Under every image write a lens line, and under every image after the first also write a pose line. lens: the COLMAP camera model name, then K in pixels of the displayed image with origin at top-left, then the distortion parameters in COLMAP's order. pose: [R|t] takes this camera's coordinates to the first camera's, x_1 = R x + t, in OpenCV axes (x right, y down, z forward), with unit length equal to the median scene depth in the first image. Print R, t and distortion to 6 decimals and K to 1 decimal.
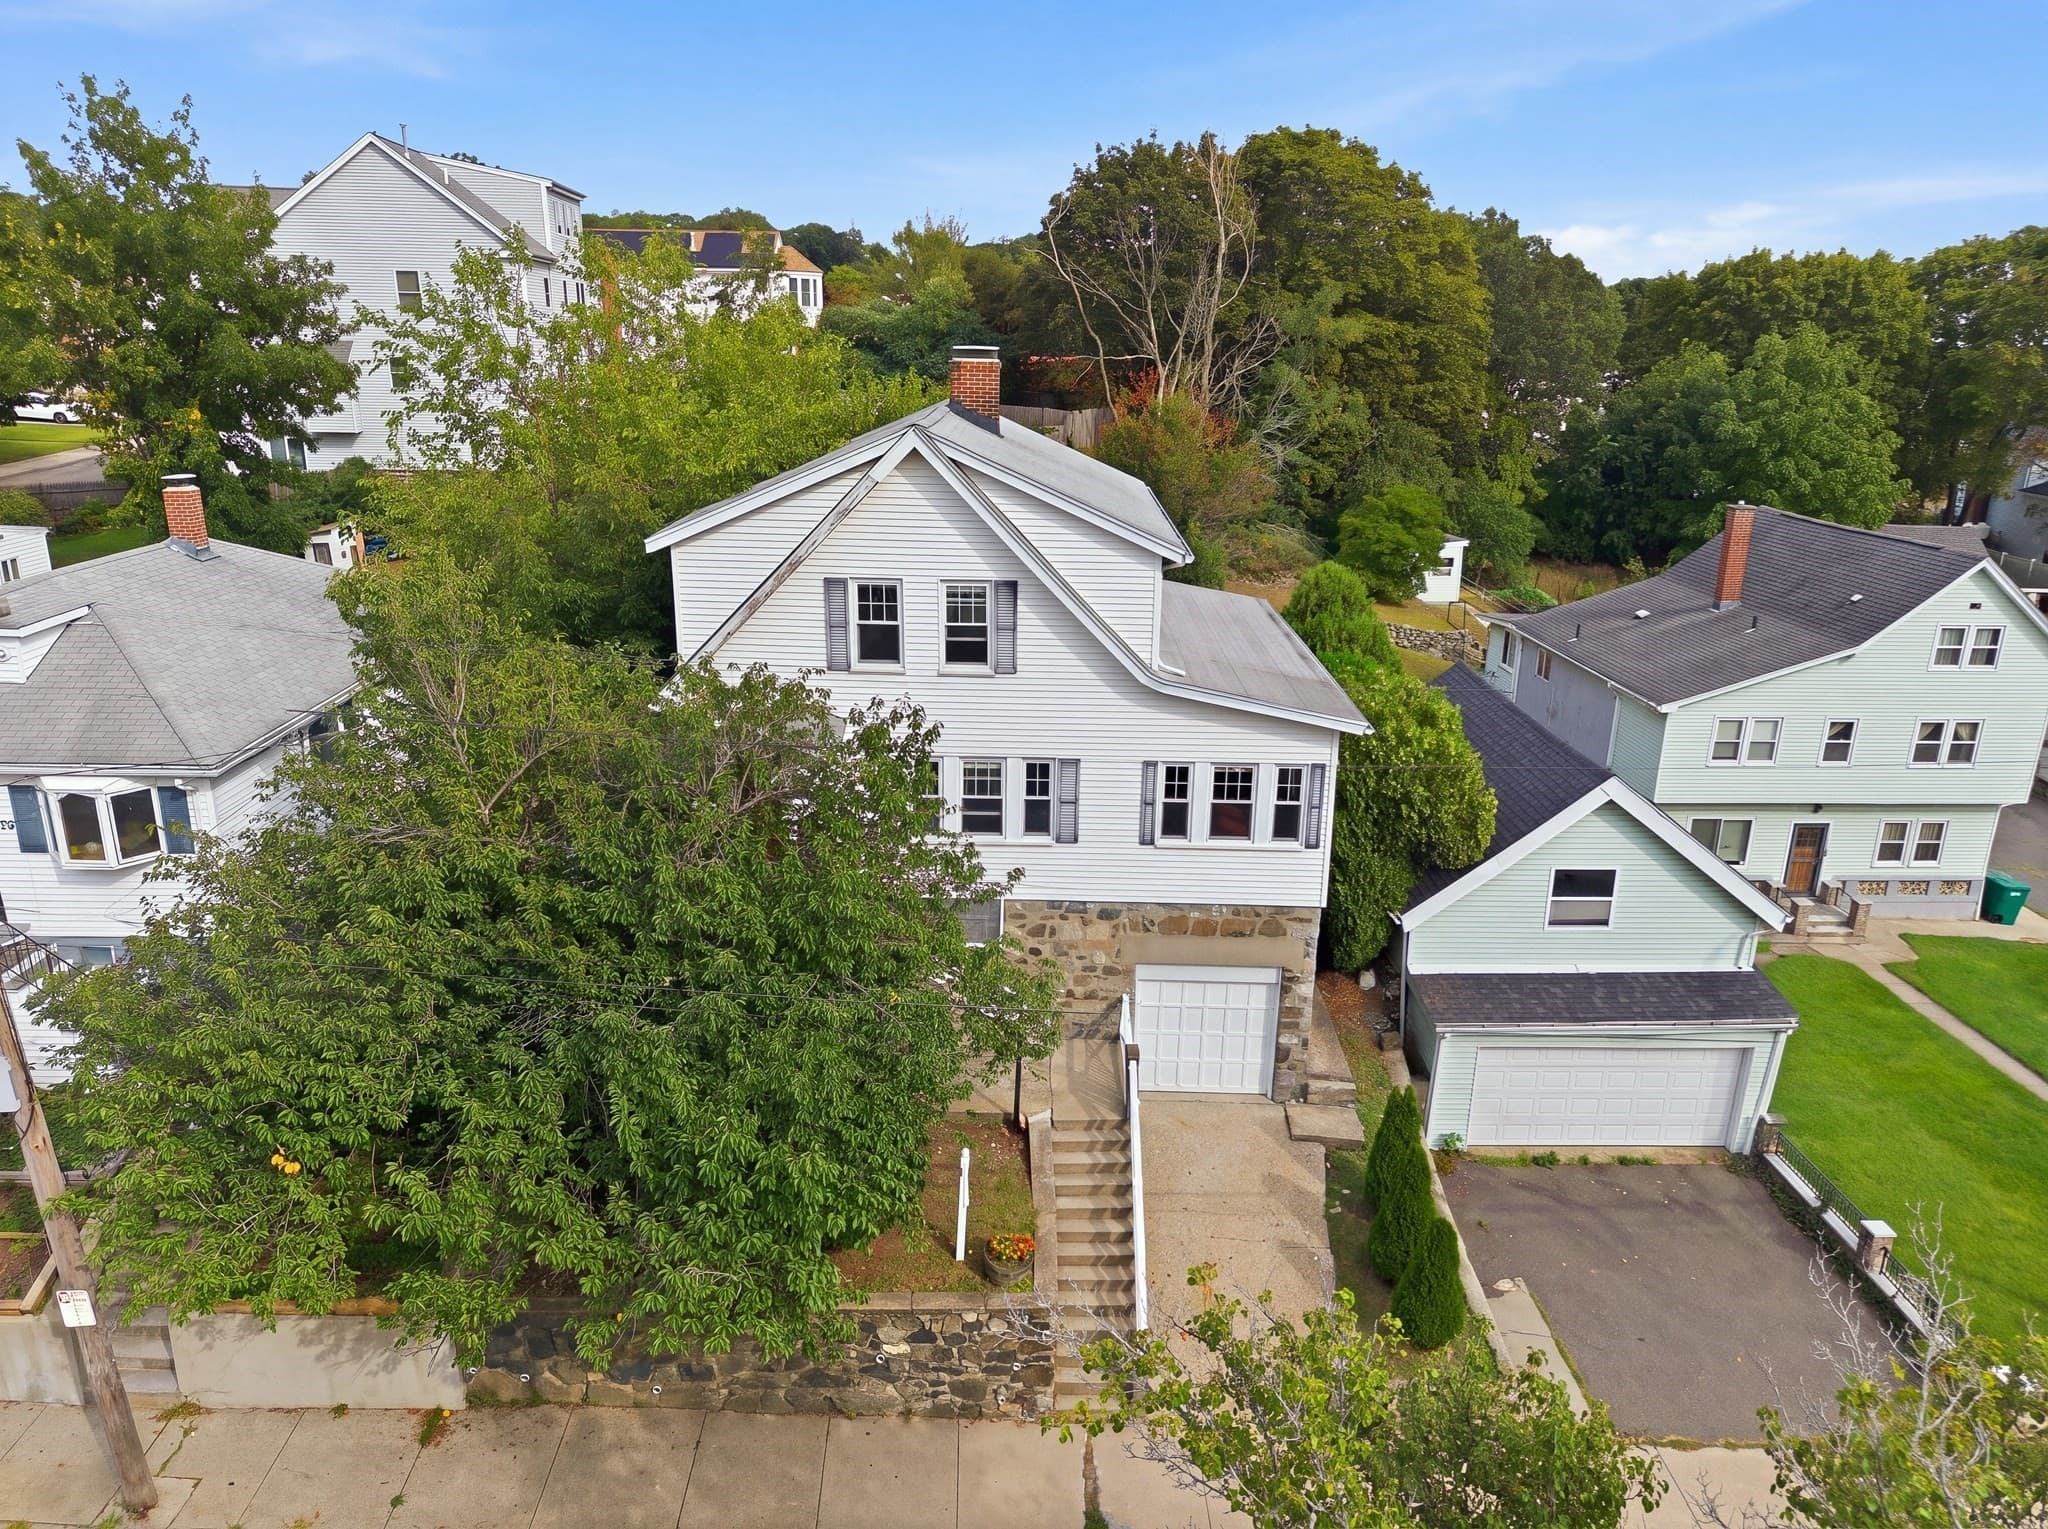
lens RADIAL K [[1371.7, 0, 1028.5], [0, 1371.7, 764.9], [0, 0, 1]] dist [0.024536, -0.023672]
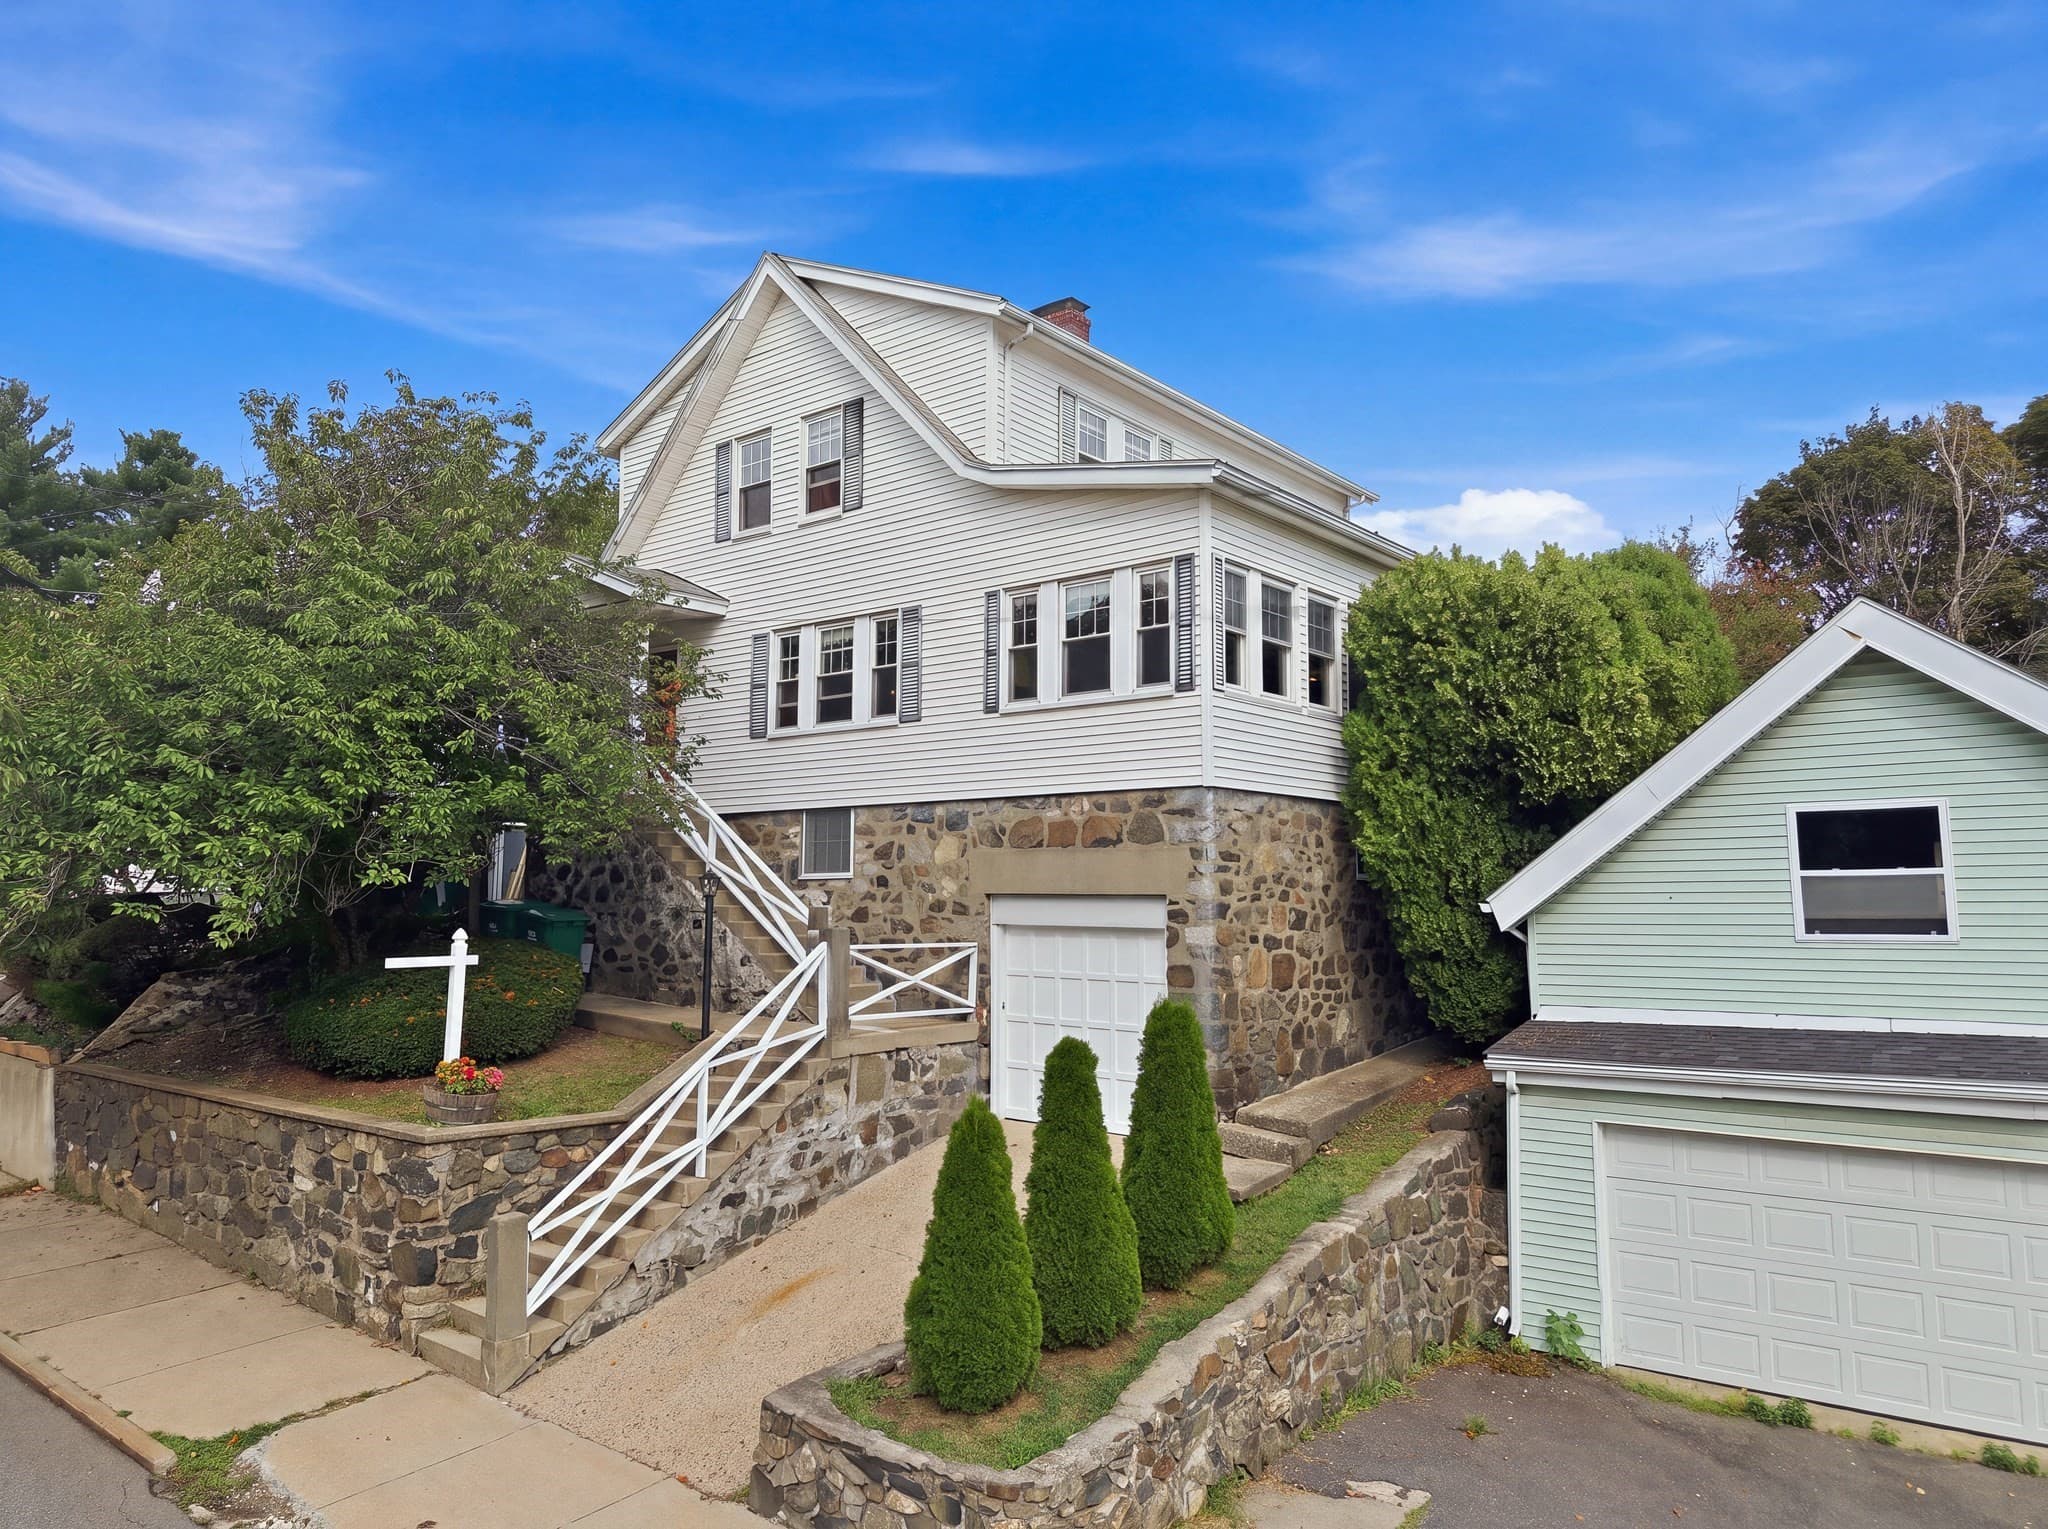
lens RADIAL K [[1371.7, 0, 1023.2], [0, 1371.7, 769.6], [0, 0, 1]] dist [0.024536, -0.023672]
pose [[0.781690, -0.076296, -0.618983, 0.537304], [-0.174221, 0.926264, -0.334188, 0.320476], [0.598839, 0.369071, 0.710759, 0.506945]]
